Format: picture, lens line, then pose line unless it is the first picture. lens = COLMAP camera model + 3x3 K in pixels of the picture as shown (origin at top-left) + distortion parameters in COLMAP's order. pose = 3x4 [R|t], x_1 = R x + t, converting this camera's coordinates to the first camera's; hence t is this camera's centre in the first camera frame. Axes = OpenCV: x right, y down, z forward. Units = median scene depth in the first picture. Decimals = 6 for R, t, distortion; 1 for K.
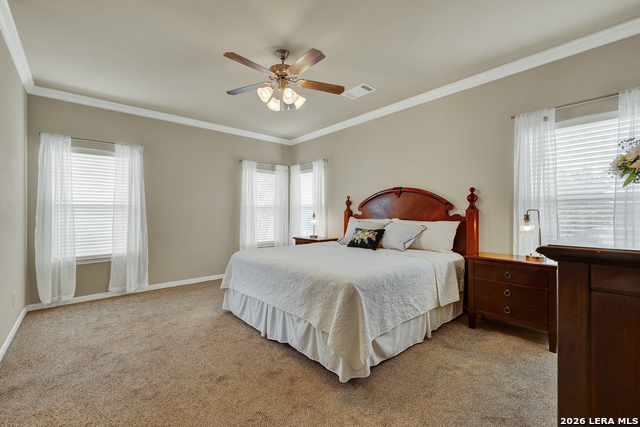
lens RADIAL K [[272.5, 0, 322.7], [0, 272.5, 212.7], [0, 0, 1]] dist [-0.011685, 0.001865]
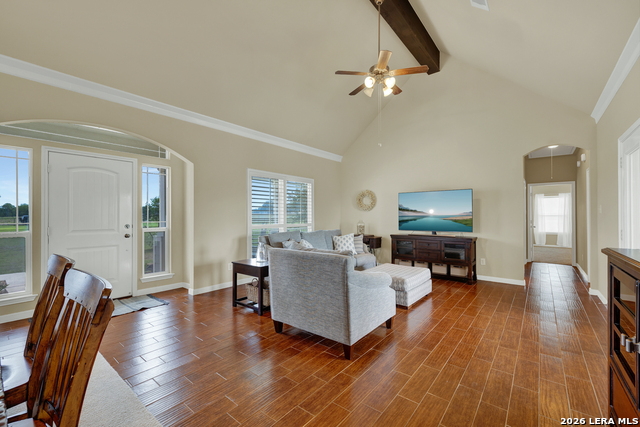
lens RADIAL K [[272.5, 0, 319.9], [0, 272.5, 215.6], [0, 0, 1]] dist [-0.011685, 0.001865]
pose [[0.159955, -0.005945, -0.987106, 1.648491], [0.004421, 0.999976, -0.005306, -0.019808], [0.987114, -0.003516, 0.159977, -1.947470]]
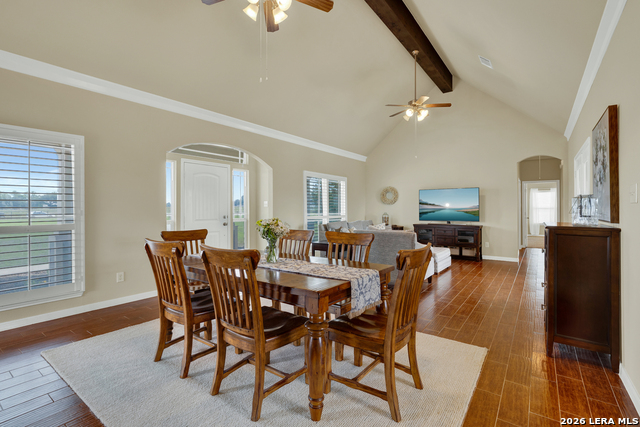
lens RADIAL K [[306.4, 0, 322.6], [0, 306.4, 208.6], [0, 0, 1]] dist [-0.013193, 0.002825]
pose [[0.220451, -0.007691, -0.975368, 2.122873], [0.006959, 0.999956, -0.006312, -0.016633], [0.975373, -0.005396, 0.220495, -2.390916]]
